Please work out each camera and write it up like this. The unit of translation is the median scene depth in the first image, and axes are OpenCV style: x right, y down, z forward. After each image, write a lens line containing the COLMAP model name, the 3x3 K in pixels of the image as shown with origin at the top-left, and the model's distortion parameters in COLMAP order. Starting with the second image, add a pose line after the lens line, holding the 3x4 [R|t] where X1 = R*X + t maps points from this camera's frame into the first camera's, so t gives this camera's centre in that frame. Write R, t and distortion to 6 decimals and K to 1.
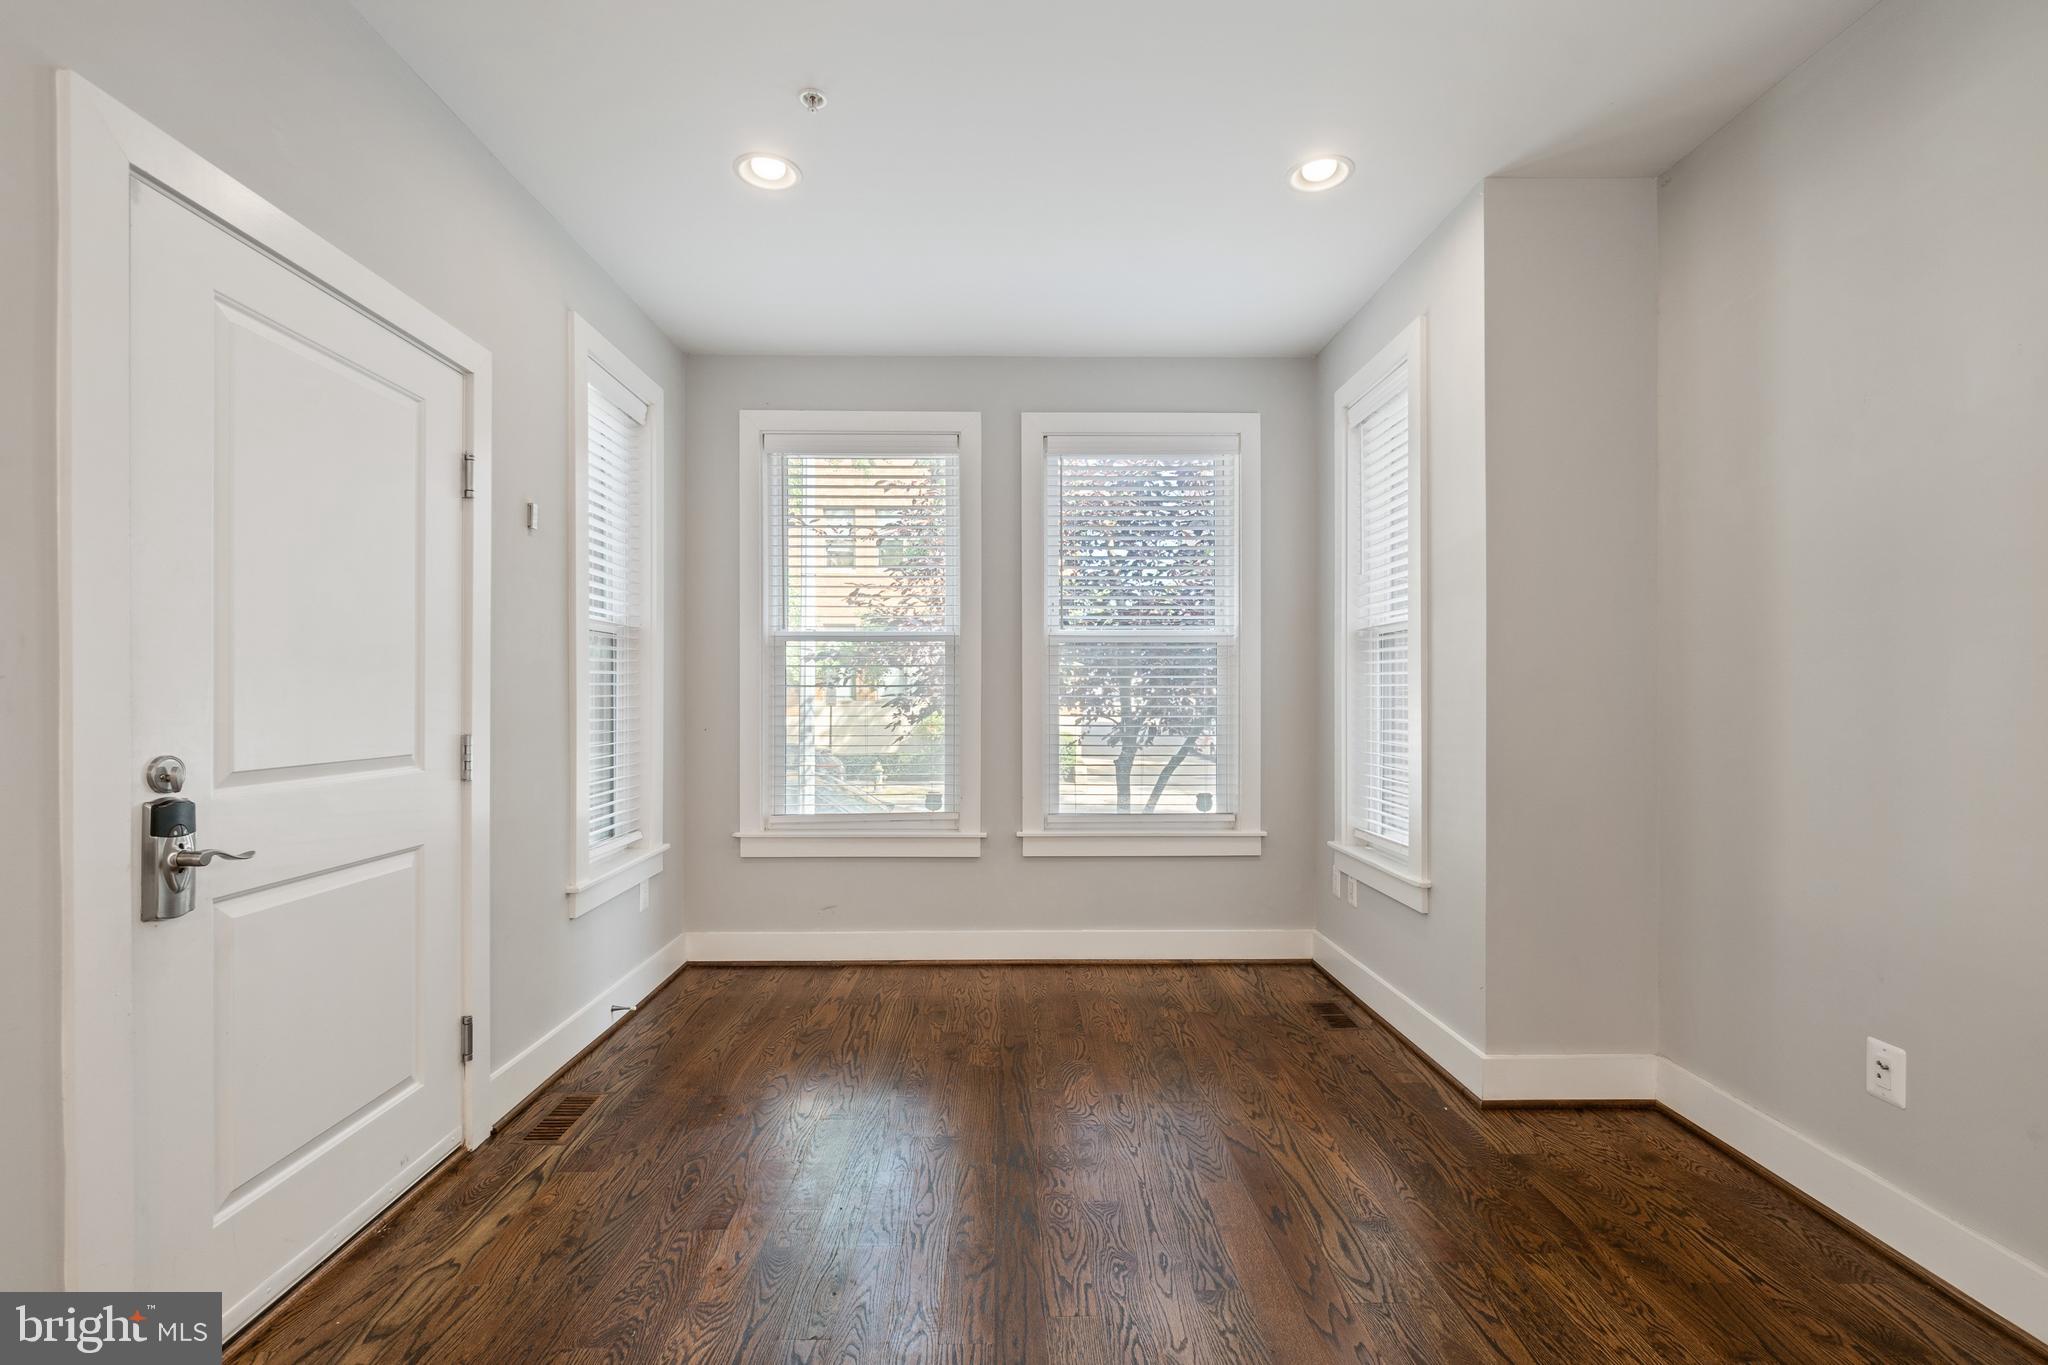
lens RADIAL K [[921.1, 0, 1014.4], [0, 921.1, 704.5], [0, 0, 1]] dist [-0.003183, 0.000604]
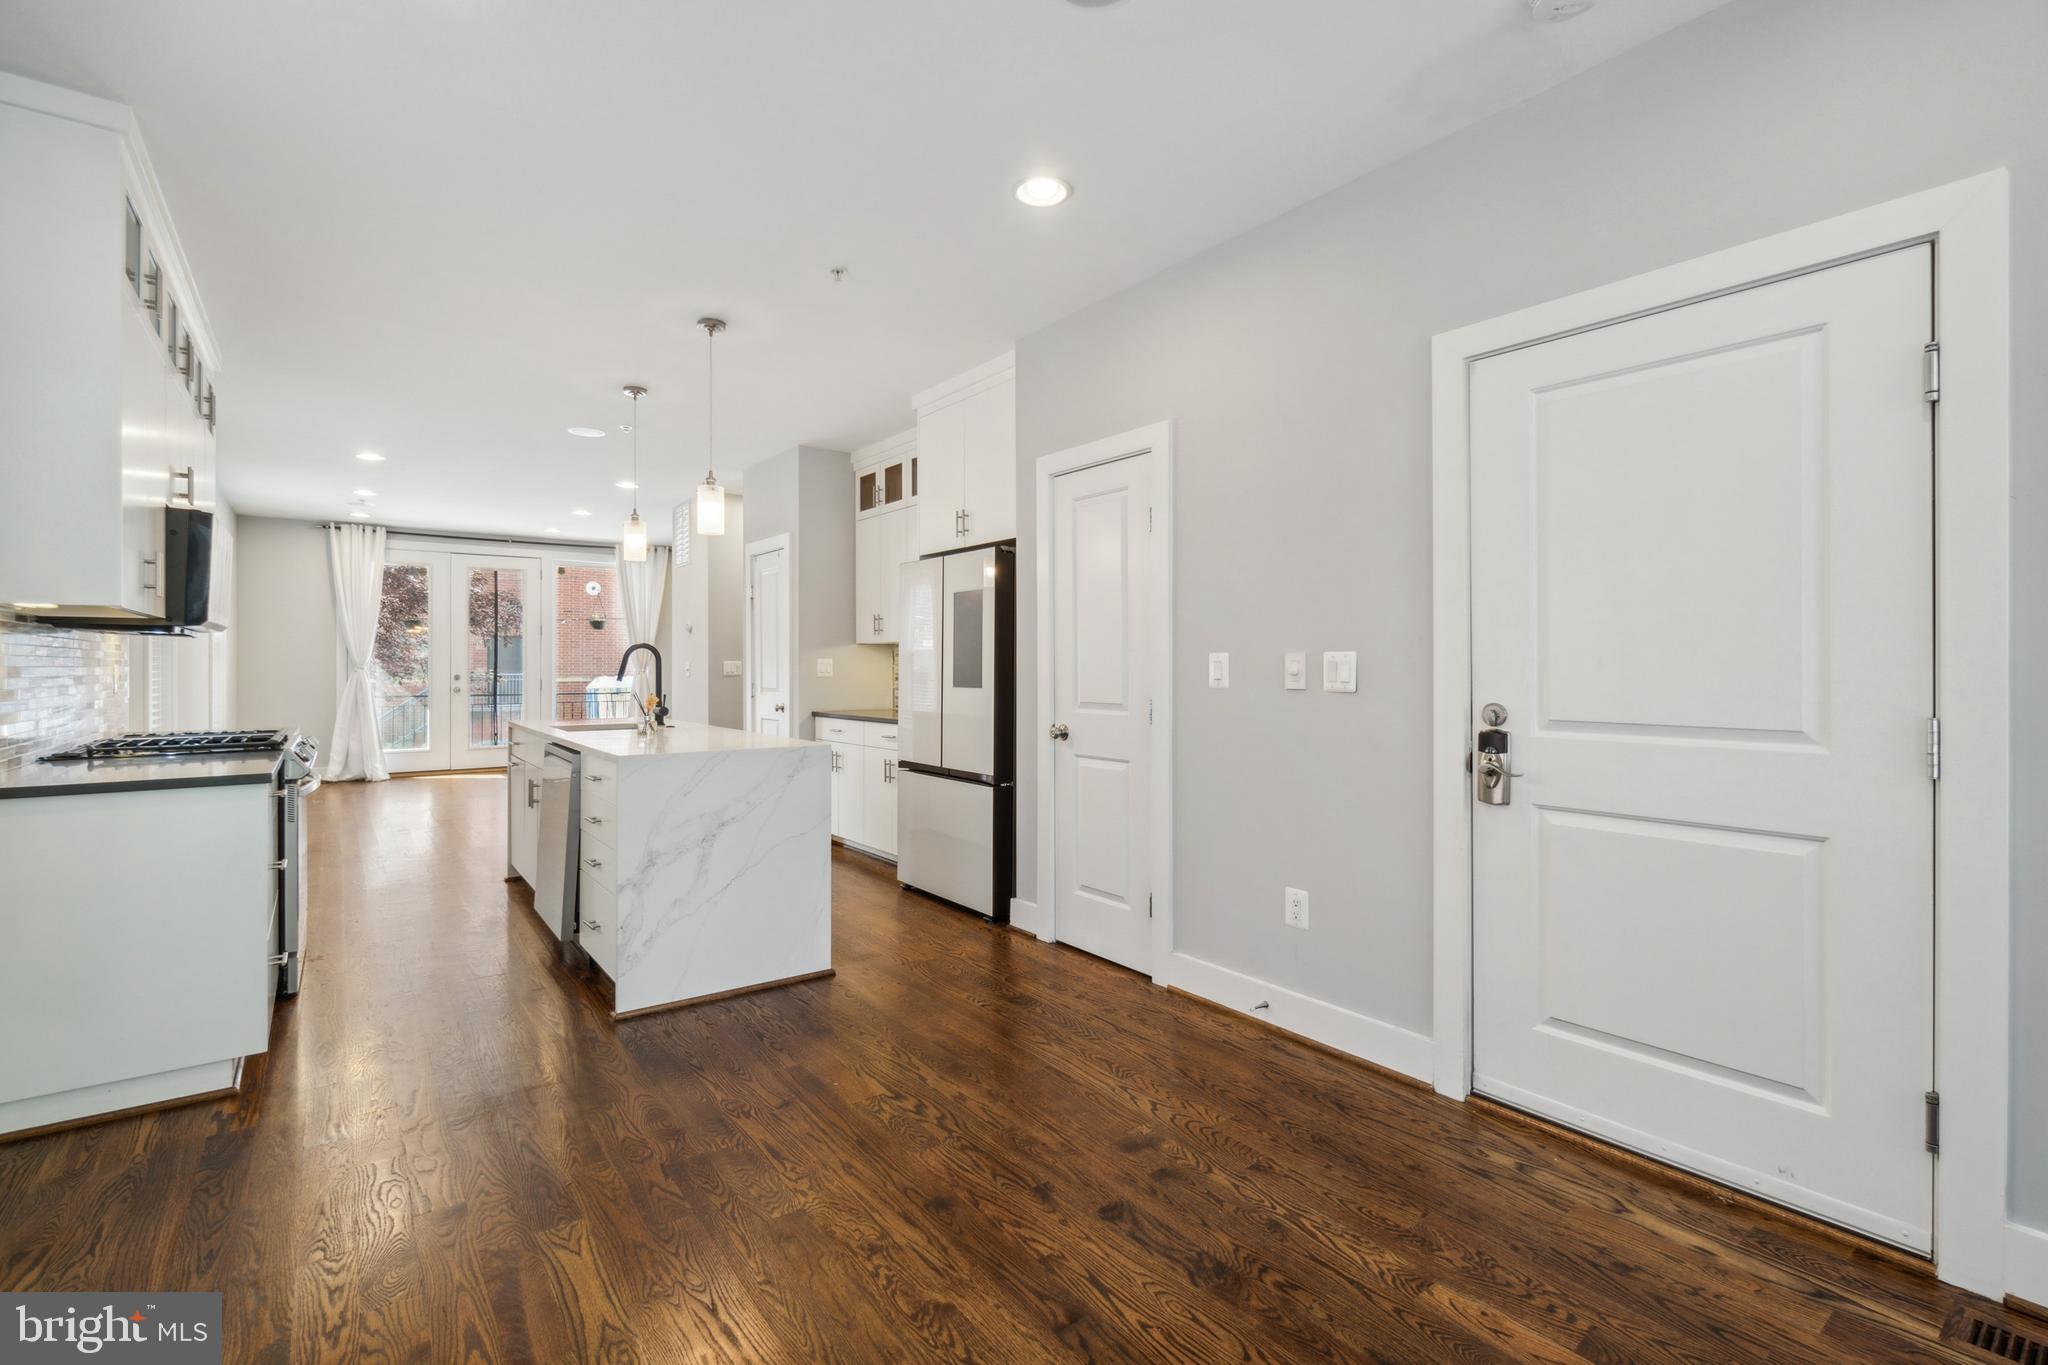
lens RADIAL K [[921.1, 0, 1004.4], [0, 921.1, 665.1], [0, 0, 1]] dist [-0.003183, 0.000604]
pose [[-0.814644, 0.004948, -0.579940, 0.549254], [-0.001788, 0.999937, 0.011044, -0.020322], [0.579958, 0.010034, -0.814584, 1.412374]]
